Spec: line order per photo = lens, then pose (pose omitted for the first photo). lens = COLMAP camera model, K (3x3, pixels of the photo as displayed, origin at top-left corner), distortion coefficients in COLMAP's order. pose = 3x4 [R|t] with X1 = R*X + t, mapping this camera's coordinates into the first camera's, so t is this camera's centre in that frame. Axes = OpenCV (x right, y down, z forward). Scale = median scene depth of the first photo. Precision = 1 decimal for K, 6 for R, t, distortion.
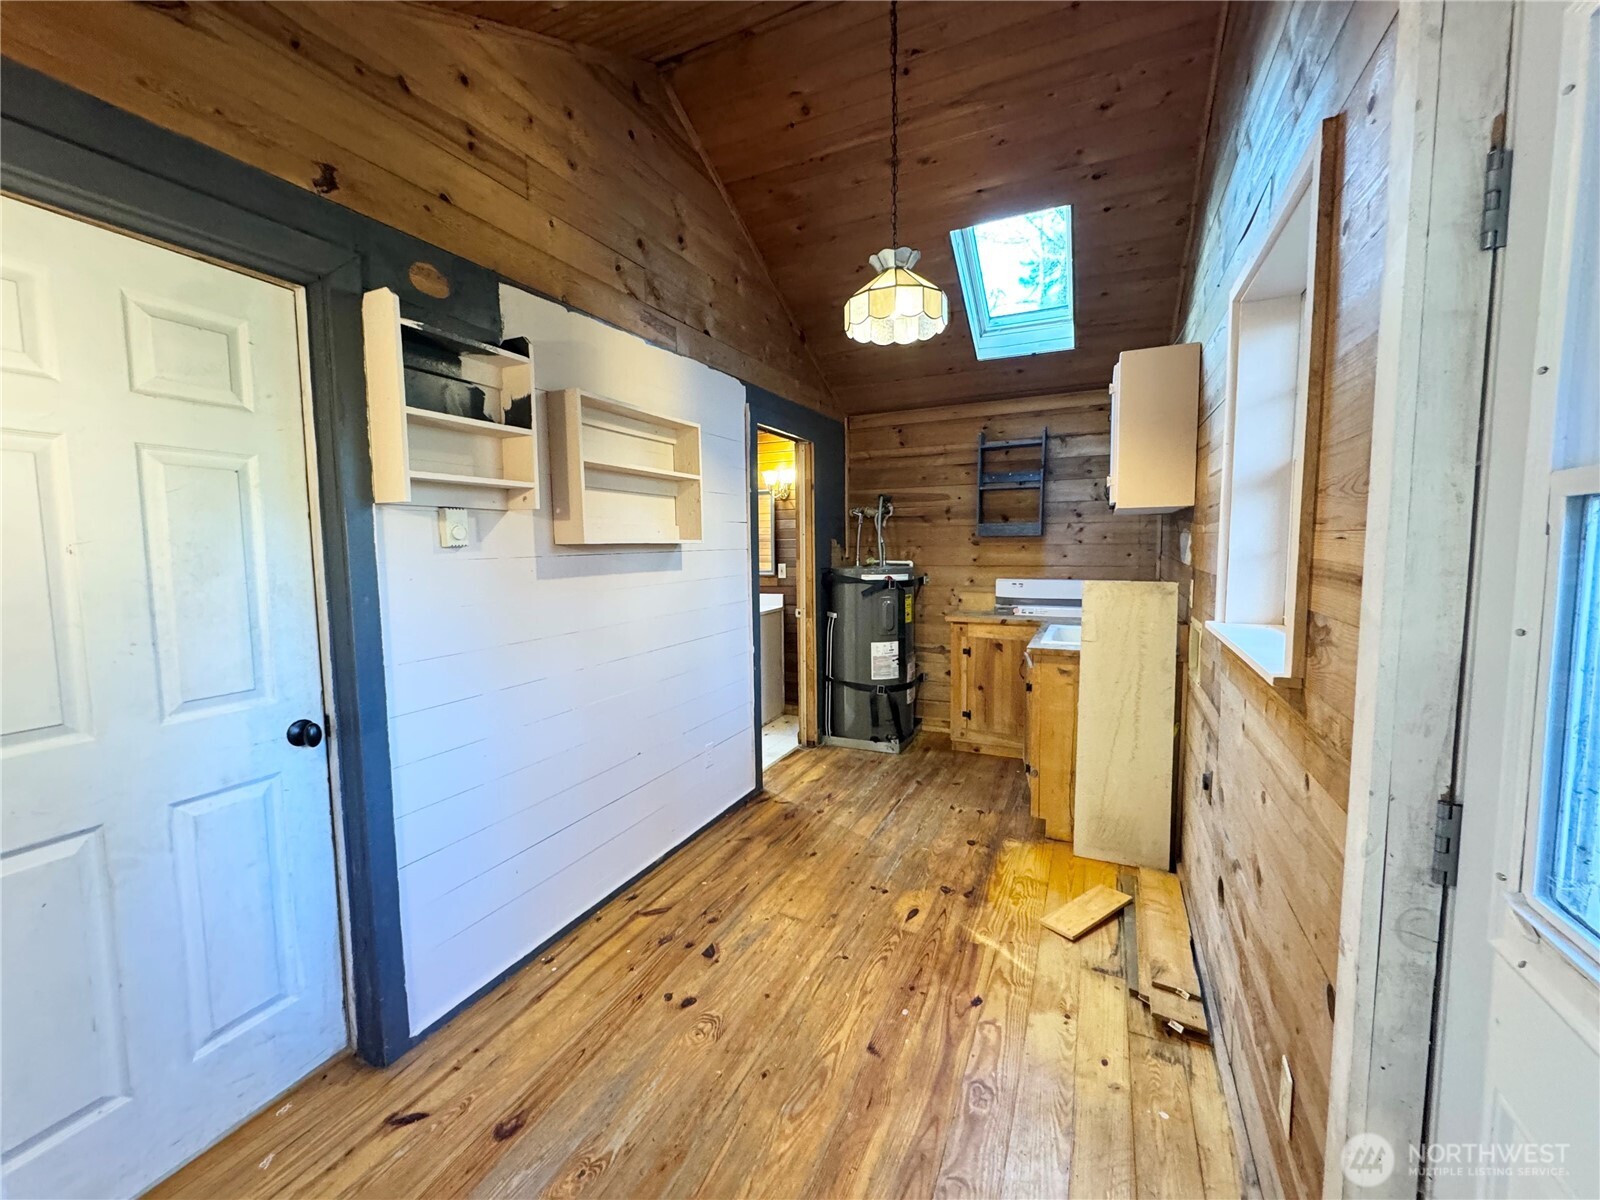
lens RADIAL K [[634.4, 0, 800.0], [0, 634.4, 600.0], [0, 0, 1]] dist [-0.002206, 0.000151]
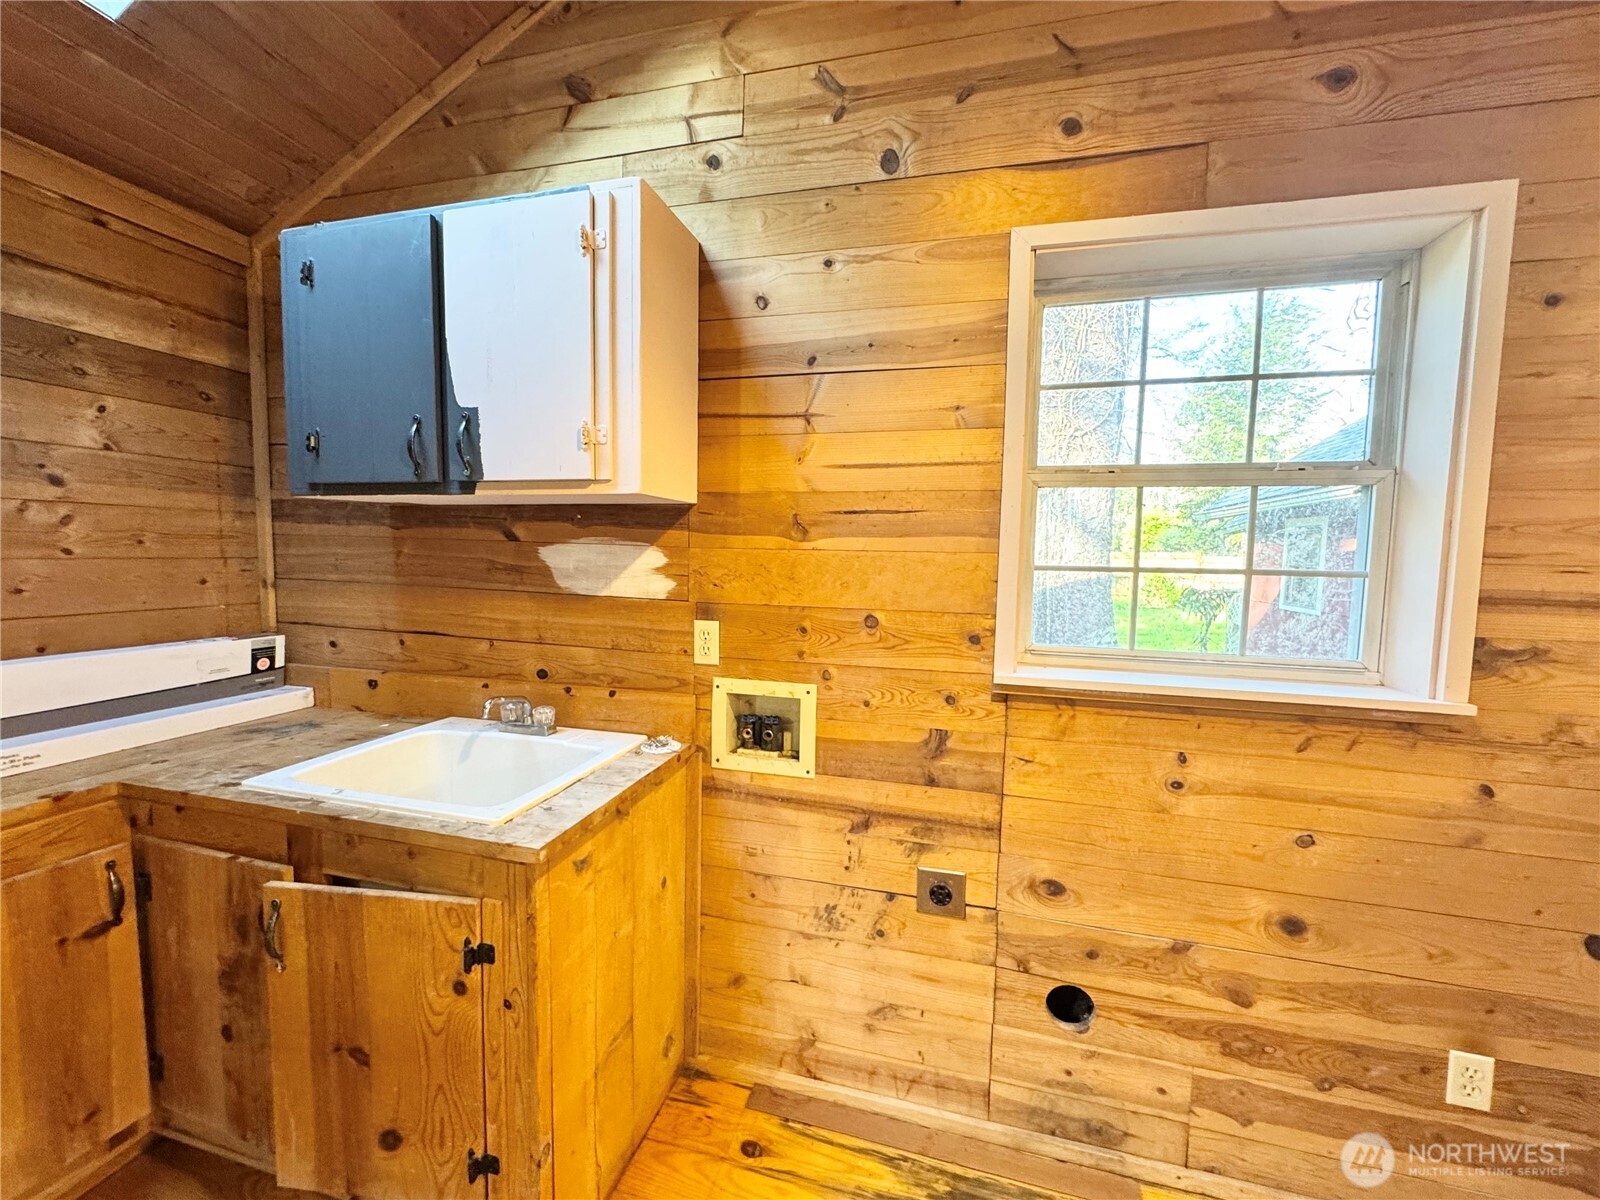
lens RADIAL K [[634.4, 0, 800.0], [0, 634.4, 600.0], [0, 0, 1]] dist [-0.002206, 0.000151]
pose [[-0.180017, -0.063881, 0.981587, -0.012157], [0.073780, 0.994201, 0.078233, -0.058728], [-0.980893, 0.086505, -0.174260, 0.622836]]
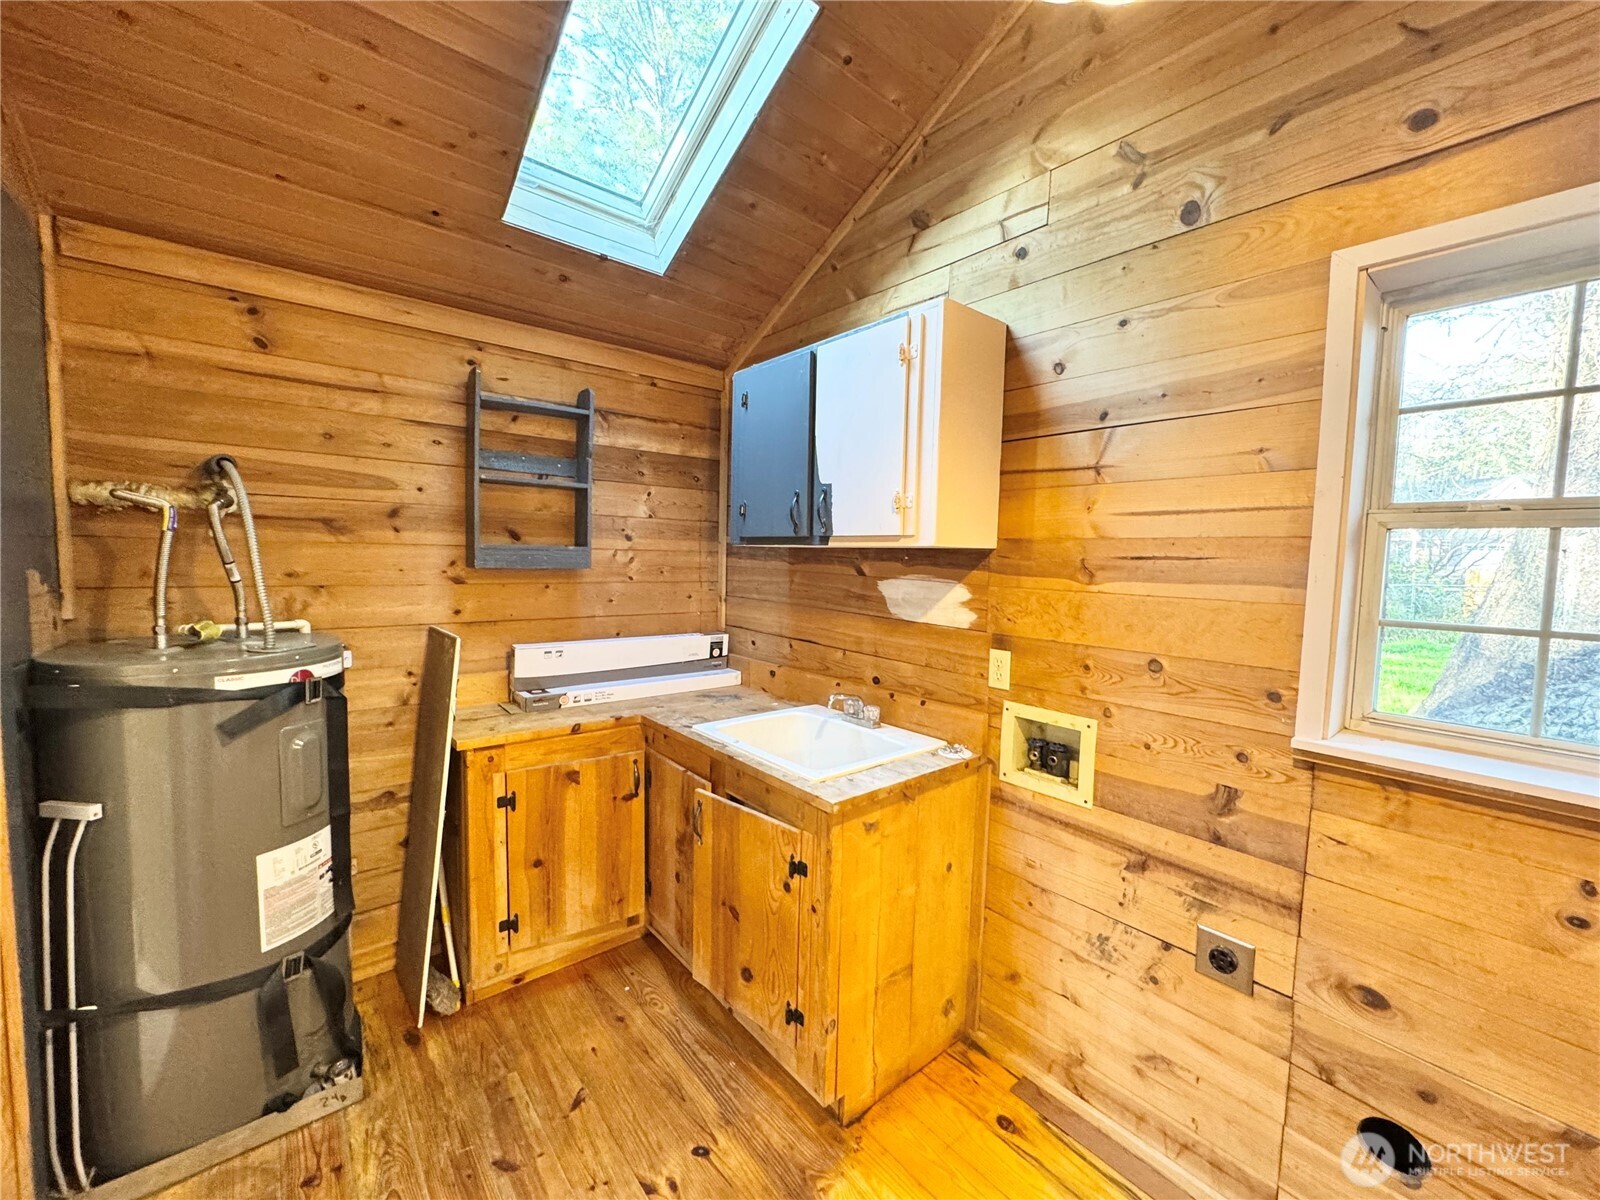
lens RADIAL K [[634.4, 0, 800.0], [0, 634.4, 600.0], [0, 0, 1]] dist [-0.002206, 0.000151]
pose [[0.421312, -0.040816, 0.905997, -0.081044], [0.053603, 0.998361, 0.020050, -0.071554], [-0.905330, 0.040116, 0.422809, 0.550229]]
